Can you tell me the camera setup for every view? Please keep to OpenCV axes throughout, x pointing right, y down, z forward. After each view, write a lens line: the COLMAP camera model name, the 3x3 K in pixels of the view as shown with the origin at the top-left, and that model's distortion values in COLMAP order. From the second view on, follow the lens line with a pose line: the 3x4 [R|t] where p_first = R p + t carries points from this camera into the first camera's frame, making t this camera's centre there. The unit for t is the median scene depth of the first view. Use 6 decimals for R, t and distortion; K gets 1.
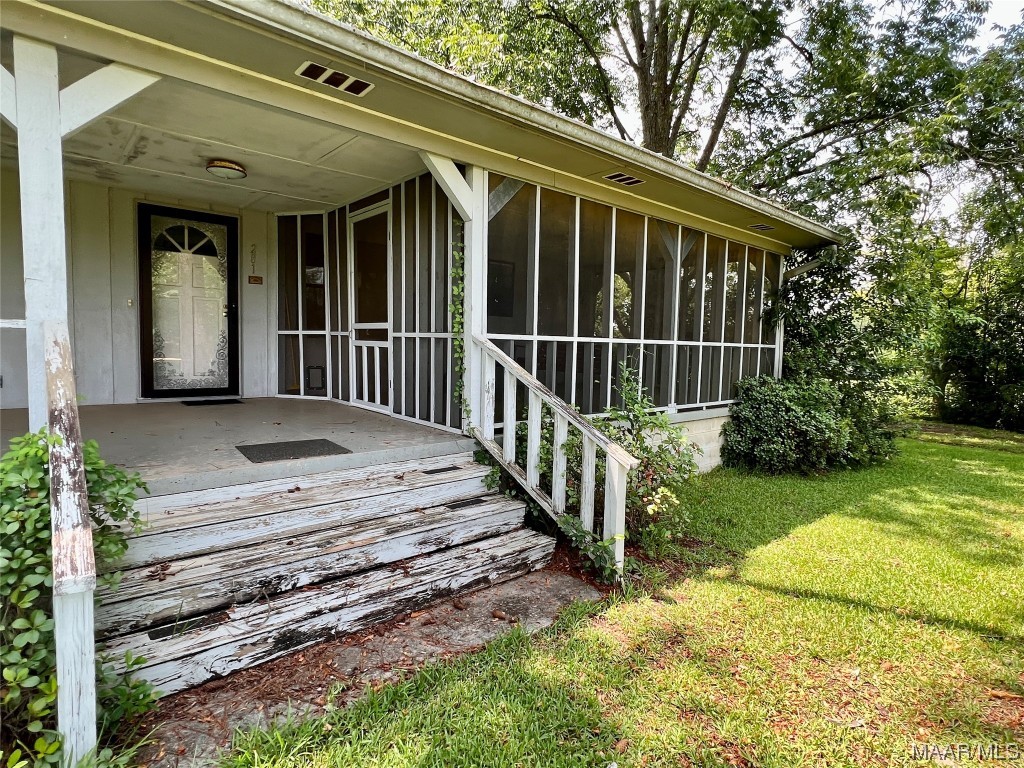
lens RADIAL K [[541.3, 0, 511.4], [0, 541.3, 381.1], [0, 0, 1]] dist [0.003576, 0.001004]
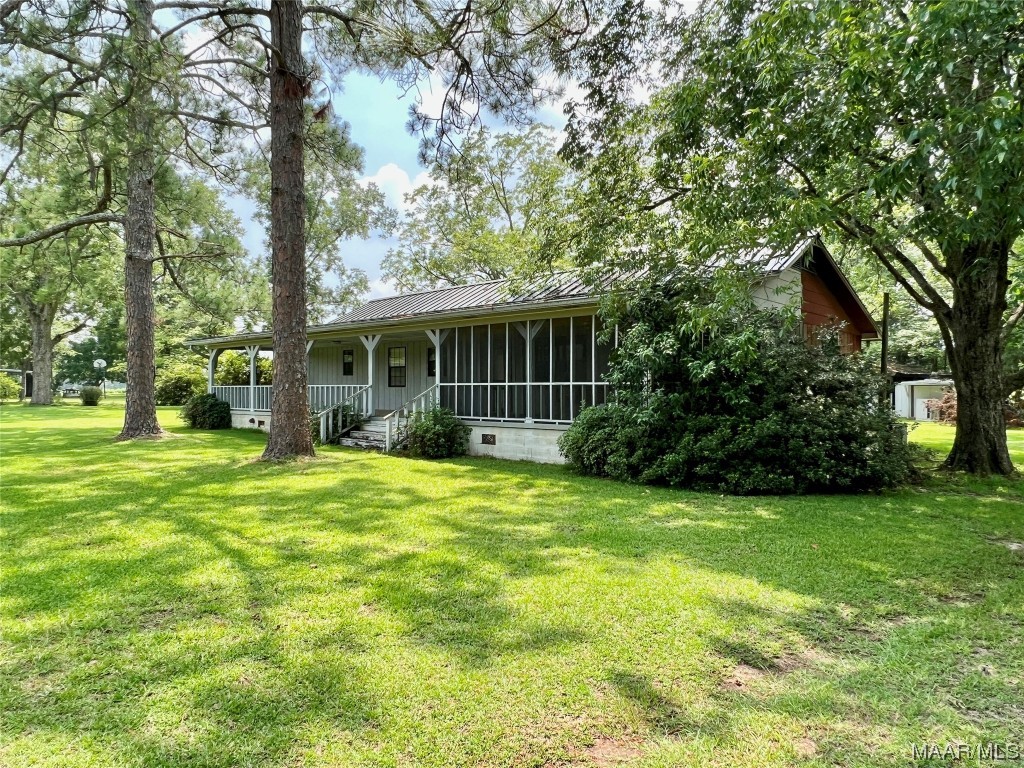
lens RADIAL K [[687.8, 0, 512.4], [0, 687.8, 386.9], [0, 0, 1]] dist [-0.009214, -0.001236]
pose [[0.137863, -0.026098, -0.990107, 4.940523], [-0.066957, 0.997120, -0.035606, 0.047546], [0.988185, 0.071203, 0.135719, 1.197318]]
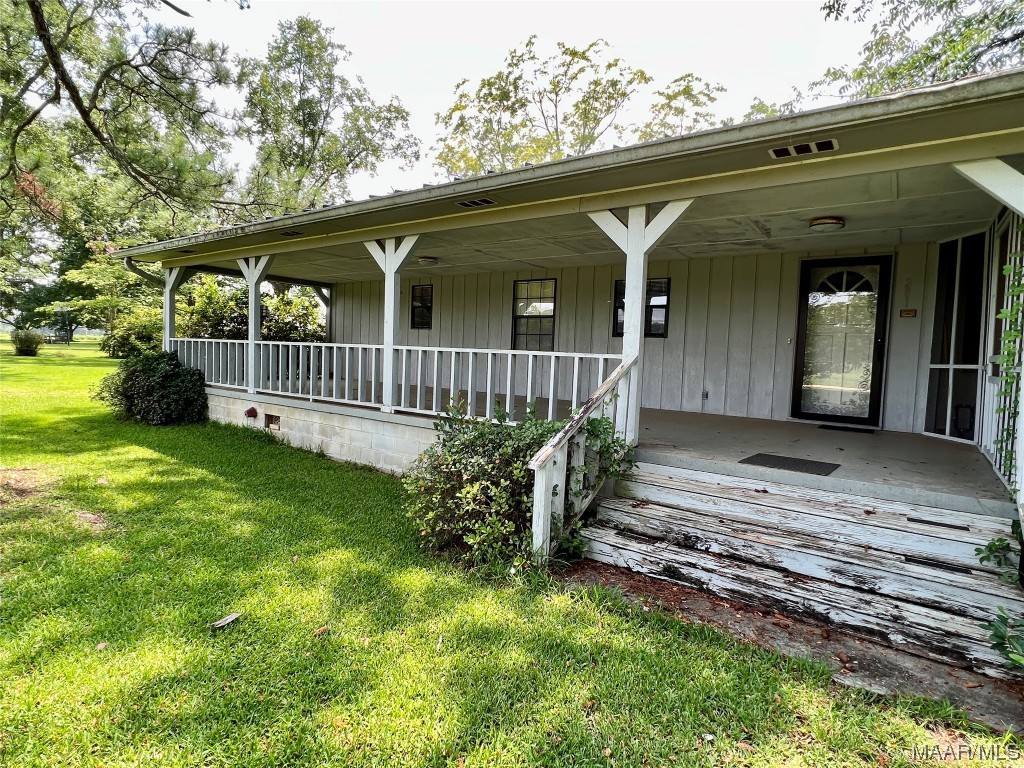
lens RADIAL K [[541.3, 0, 511.6], [0, 541.3, 385.0], [0, 0, 1]] dist [0.003576, 0.001004]
pose [[0.246811, 0.045924, -0.967975, 0.688410], [-0.102877, 0.994473, 0.020950, -0.005245], [0.963587, 0.094411, 0.250172, 0.142365]]
